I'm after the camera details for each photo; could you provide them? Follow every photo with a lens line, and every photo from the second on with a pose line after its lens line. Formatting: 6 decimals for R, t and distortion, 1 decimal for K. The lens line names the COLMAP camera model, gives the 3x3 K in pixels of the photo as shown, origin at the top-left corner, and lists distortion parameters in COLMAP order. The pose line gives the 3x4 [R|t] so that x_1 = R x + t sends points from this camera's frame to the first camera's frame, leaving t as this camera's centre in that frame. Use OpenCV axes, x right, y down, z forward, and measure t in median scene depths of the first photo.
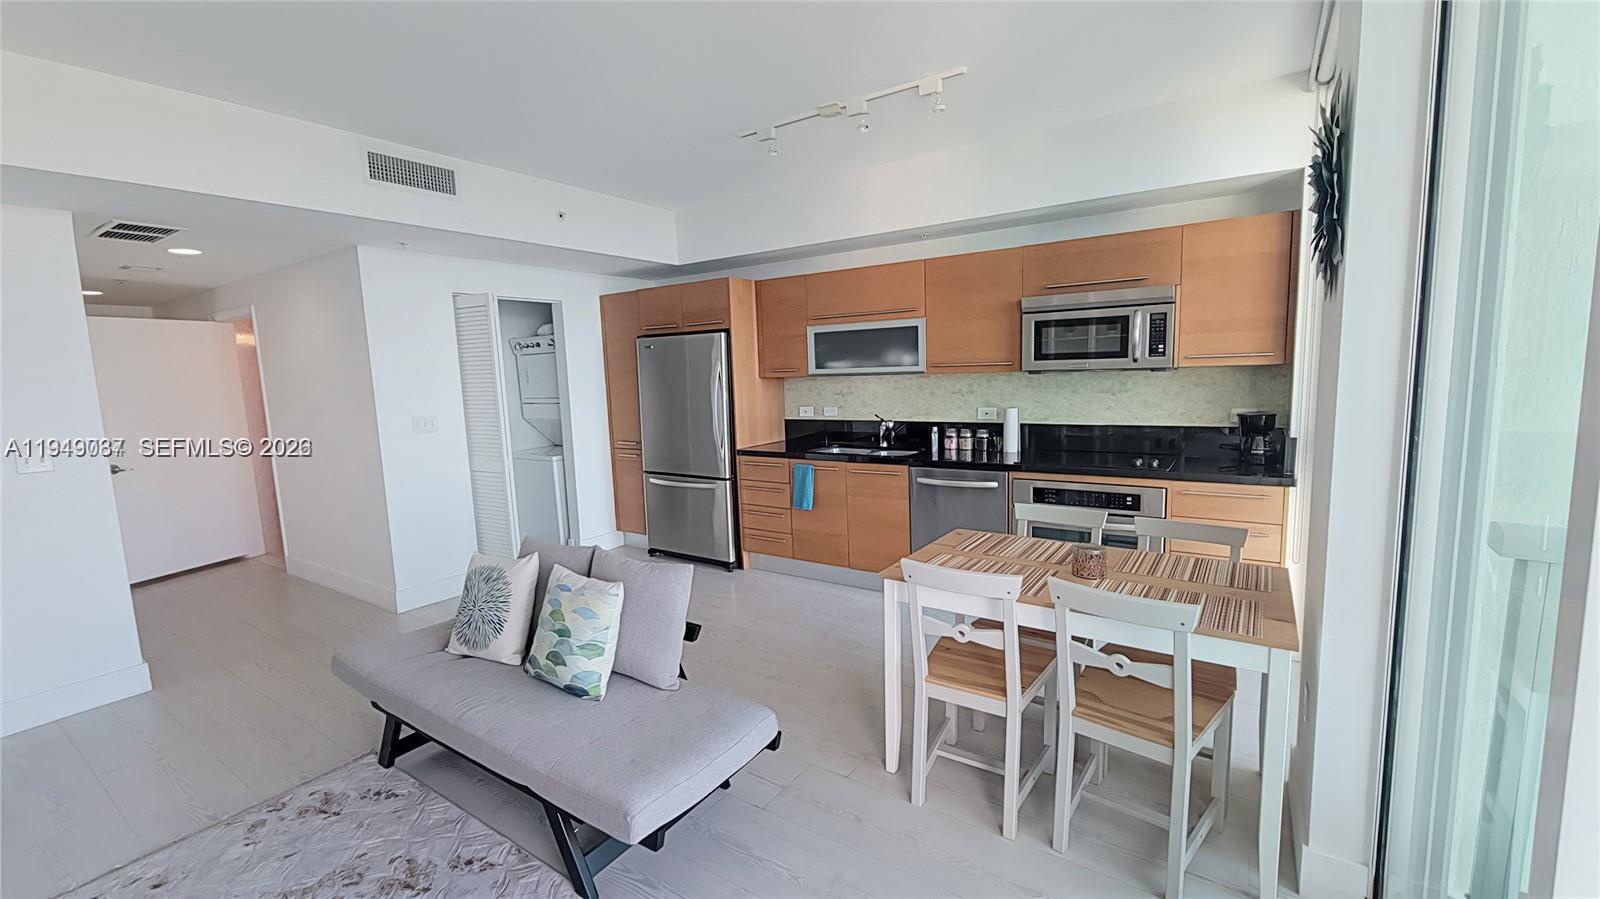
lens RADIAL K [[672.8, 0, 797.8], [0, 672.8, 454.3], [0, 0, 1]] dist [0.002809, 0.000269]
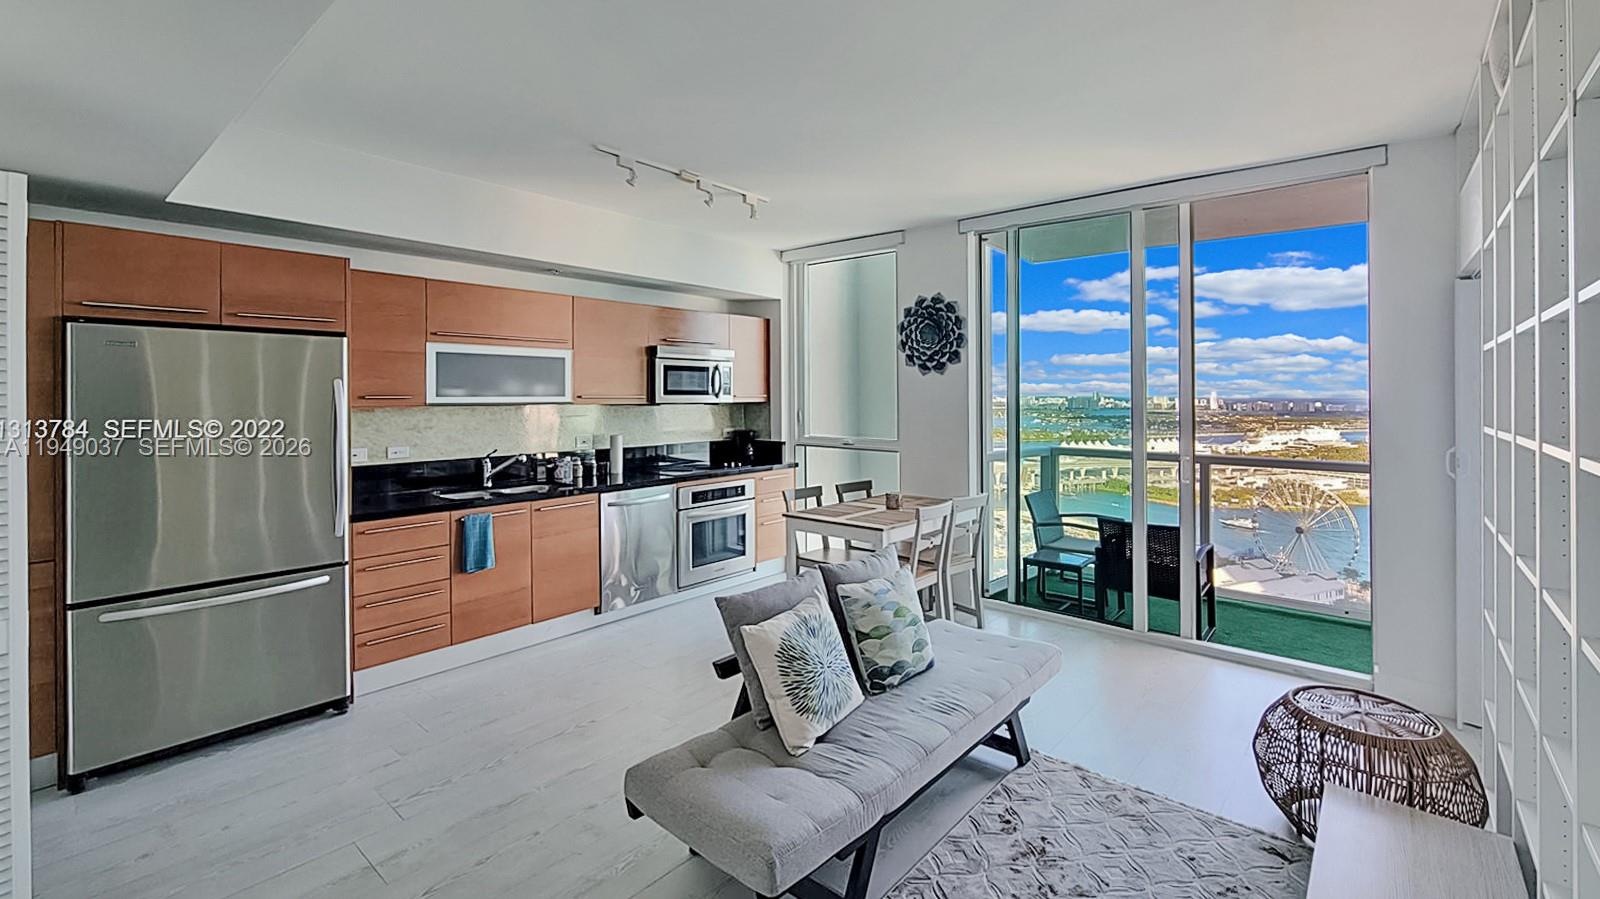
lens RADIAL K [[672.8, 0, 816.6], [0, 672.8, 395.6], [0, 0, 1]] dist [0.002809, 0.000269]
pose [[0.098199, 0.032616, 0.994632, -0.786509], [0.123867, 0.991290, -0.044736, -0.040975], [-0.987428, 0.127595, 0.093303, 0.531315]]
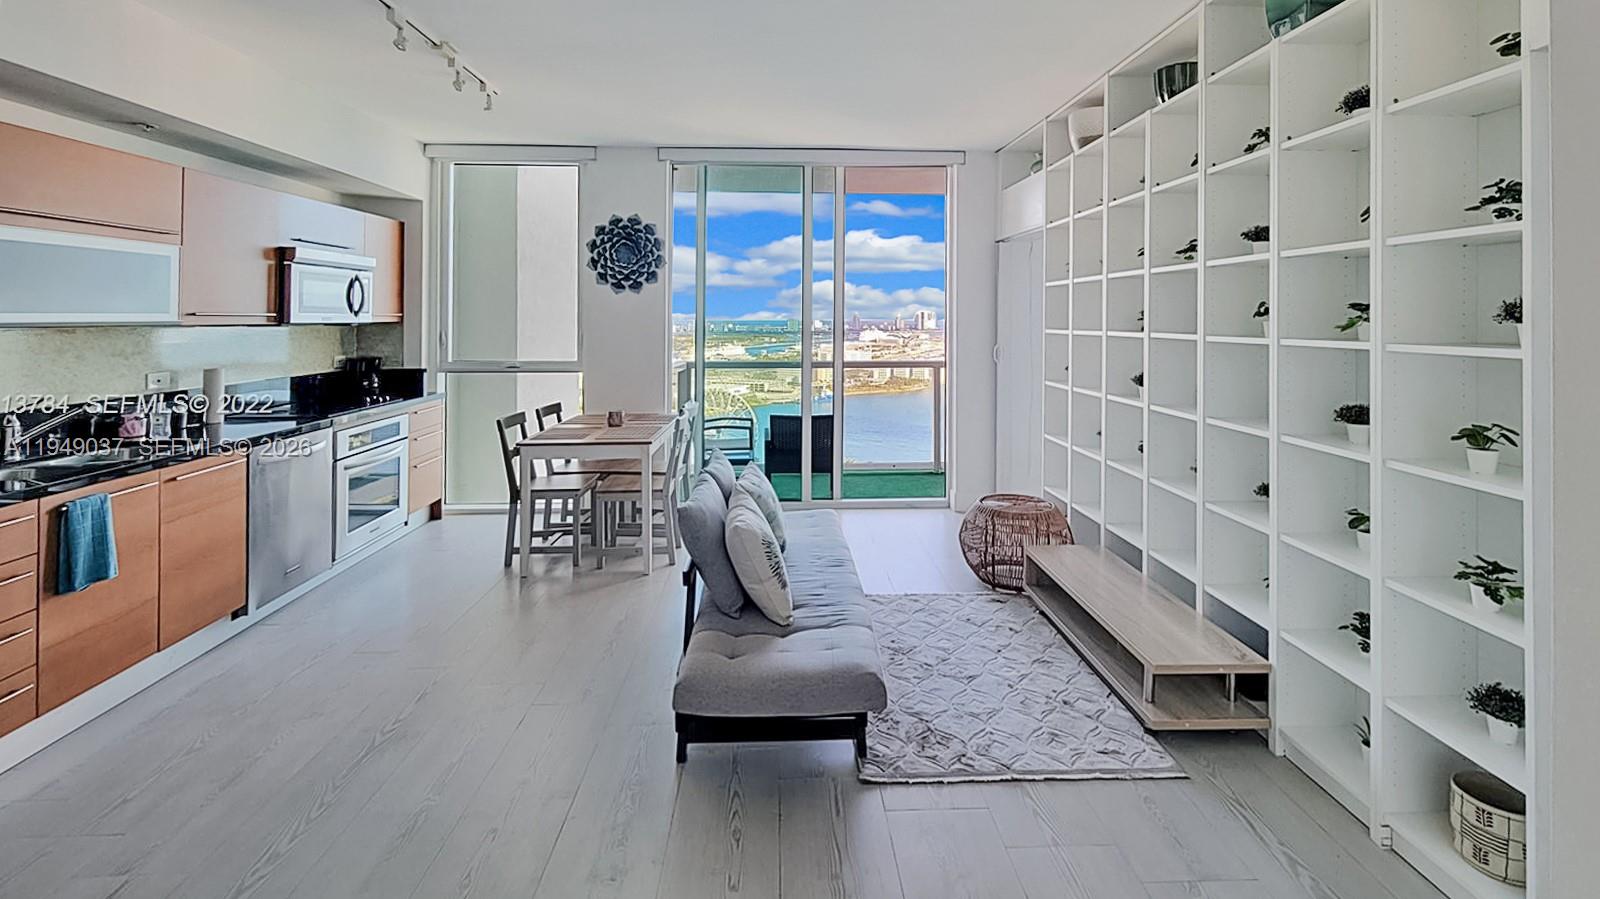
lens RADIAL K [[688.6, 0, 796.0], [0, 688.6, 312.1], [0, 0, 1]] dist [0.018292, -0.000254]
pose [[-0.582635, 0.040174, 0.811741, -0.773408], [0.124591, 0.991387, 0.040361, -0.081671], [-0.803128, 0.124651, -0.582622, 0.897501]]
